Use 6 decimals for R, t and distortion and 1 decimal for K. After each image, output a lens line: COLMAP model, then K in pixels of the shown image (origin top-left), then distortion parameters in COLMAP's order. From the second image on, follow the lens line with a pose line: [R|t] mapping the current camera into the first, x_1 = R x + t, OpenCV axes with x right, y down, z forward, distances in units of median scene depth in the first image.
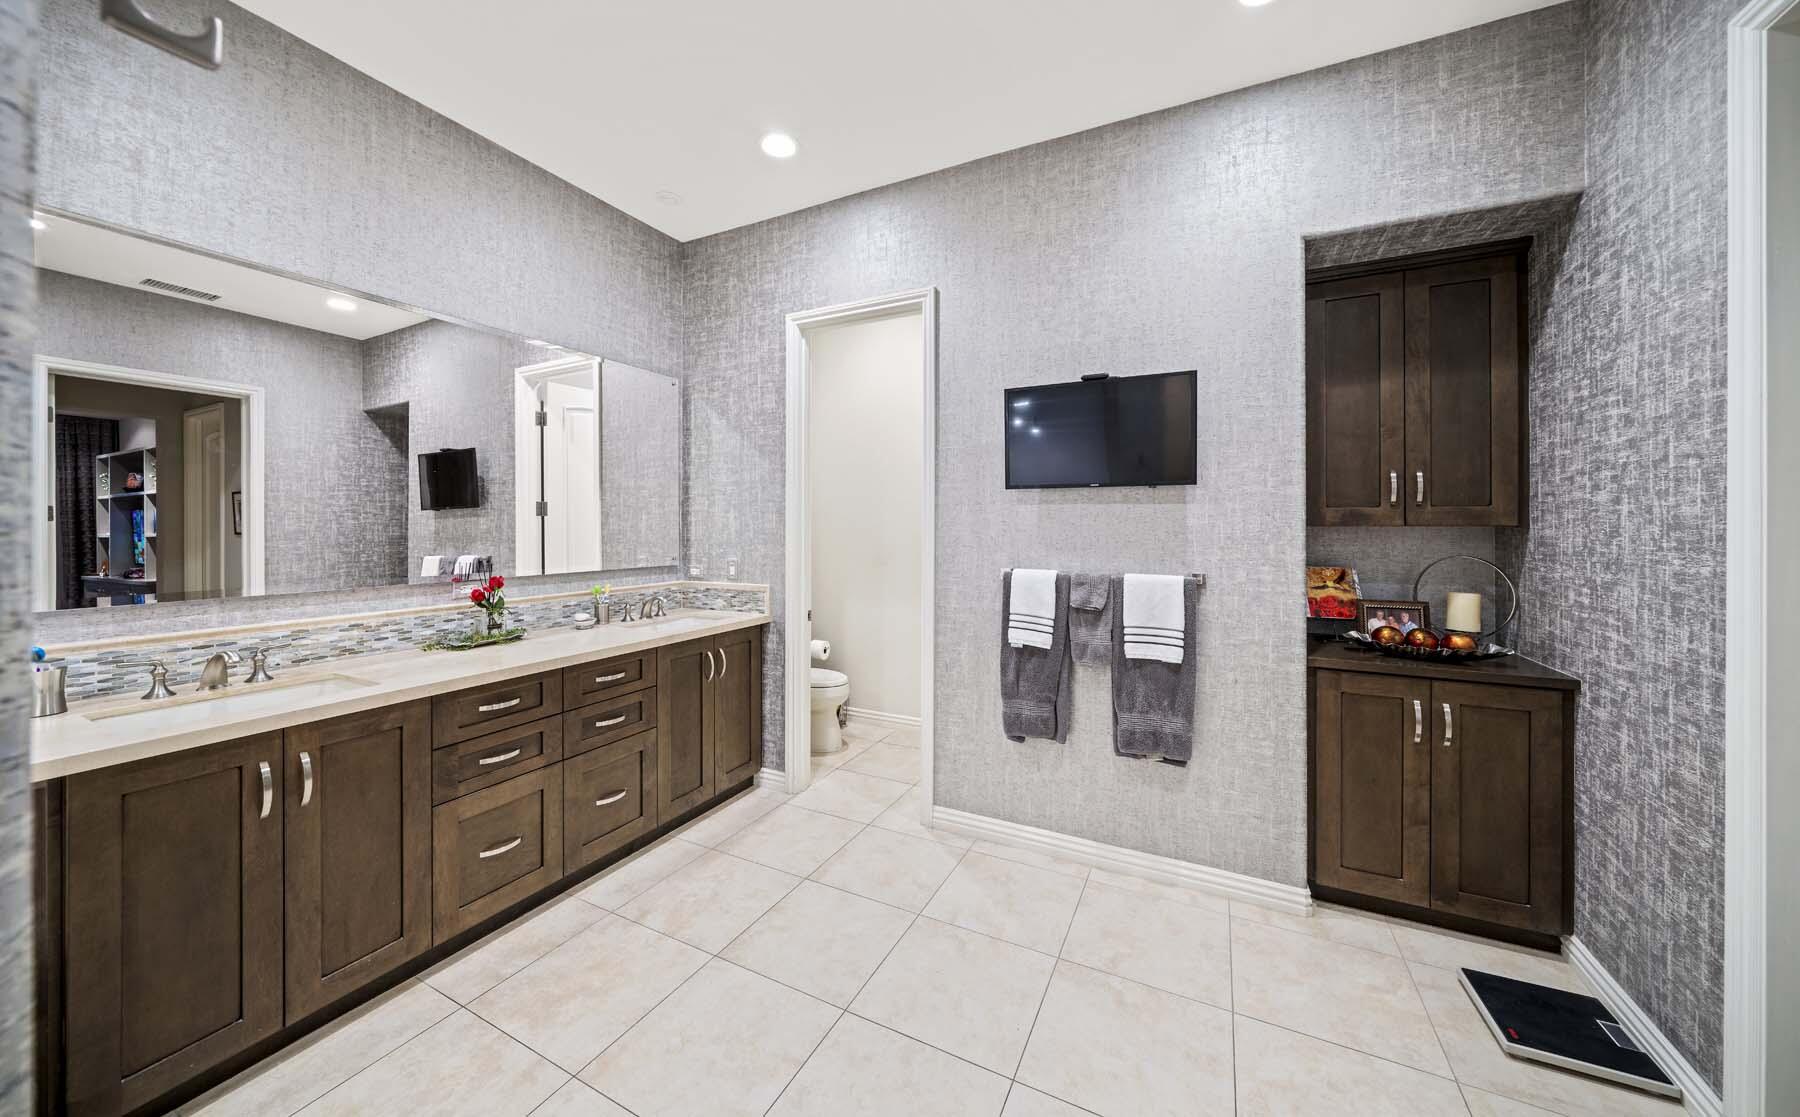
lens RADIAL K [[643.0, 0, 858.9], [0, 643.0, 527.4], [0, 0, 1]] dist [-0.000334, -0.000046]
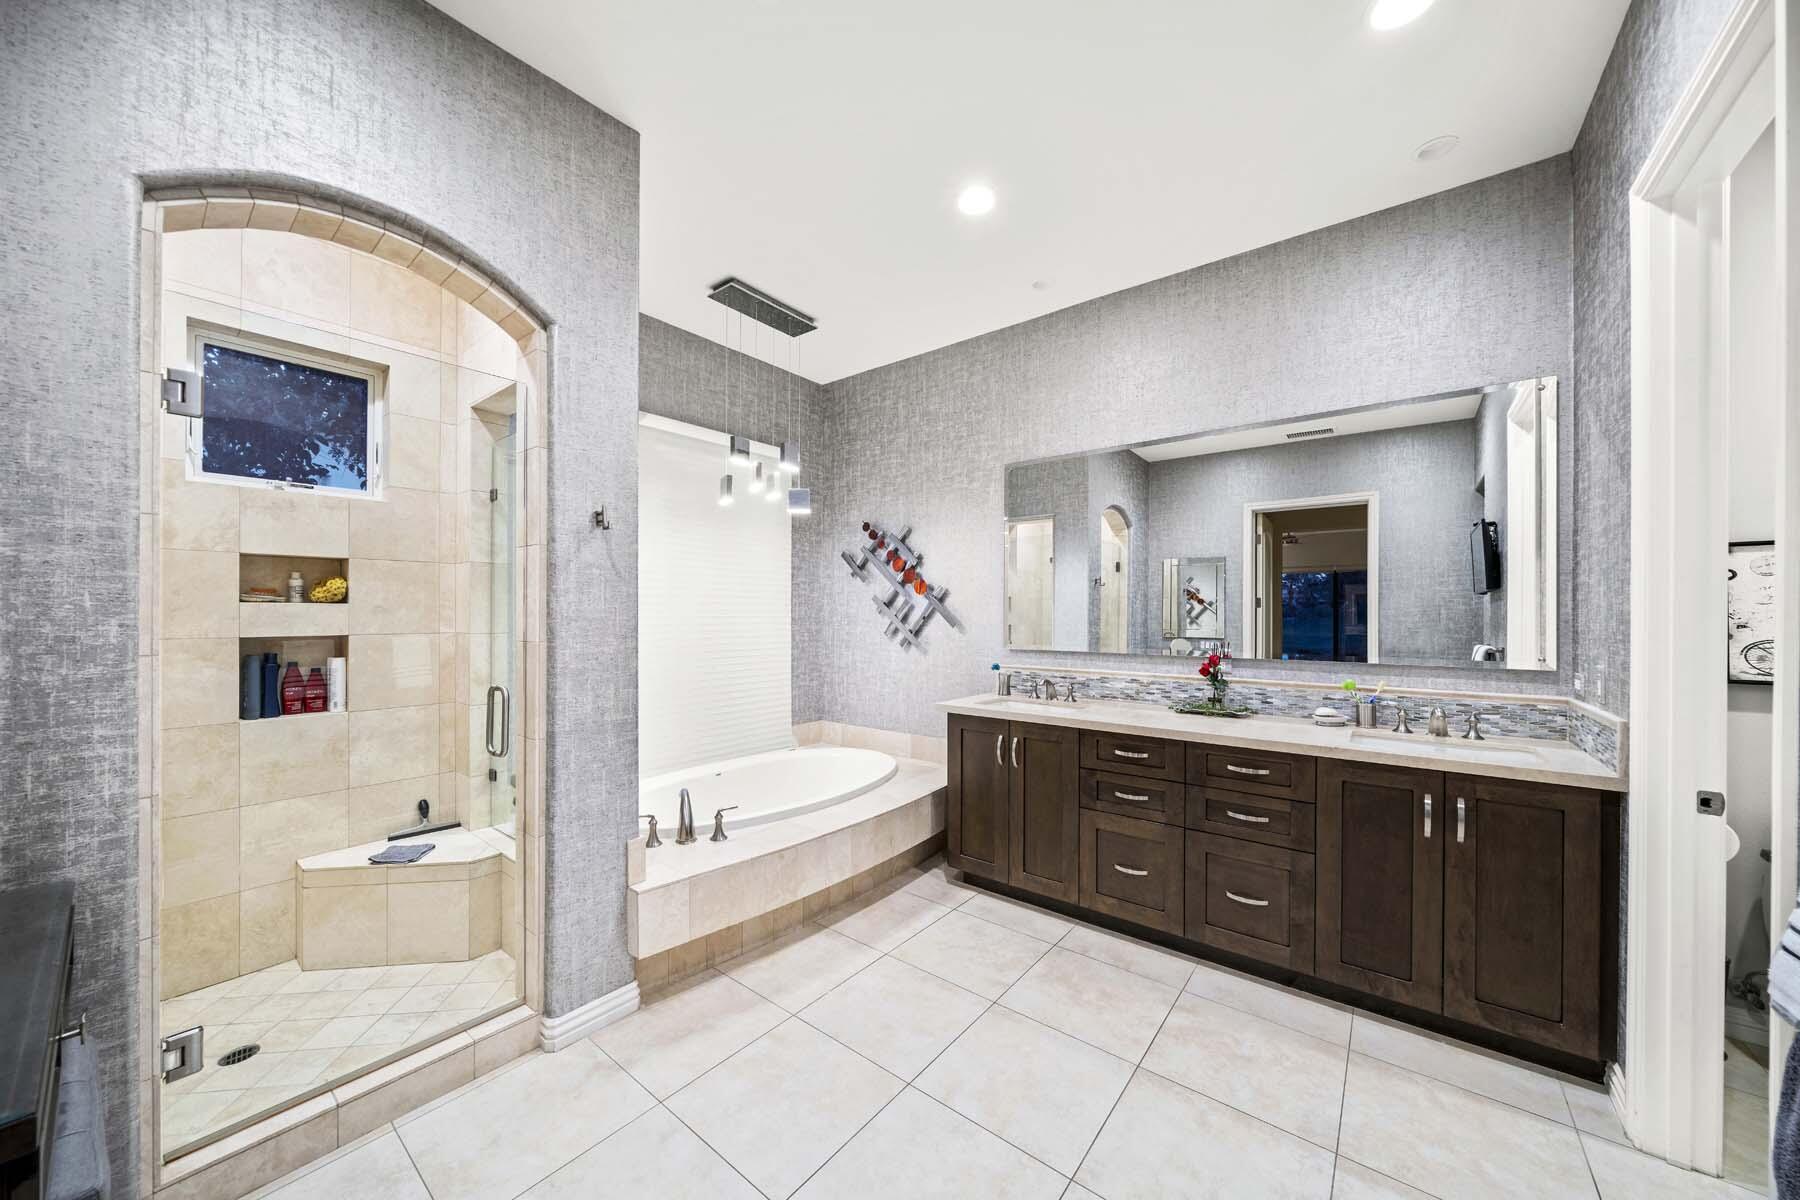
lens RADIAL K [[631.1, 0, 921.7], [0, 631.1, 620.2], [0, 0, 1]] dist [-0.000534, 0.000009]
pose [[-0.159868, 0.010690, -0.987081, 0.652469], [-0.002112, 0.999935, 0.011171, 0.006225], [0.987136, 0.003870, -0.159835, 0.748941]]
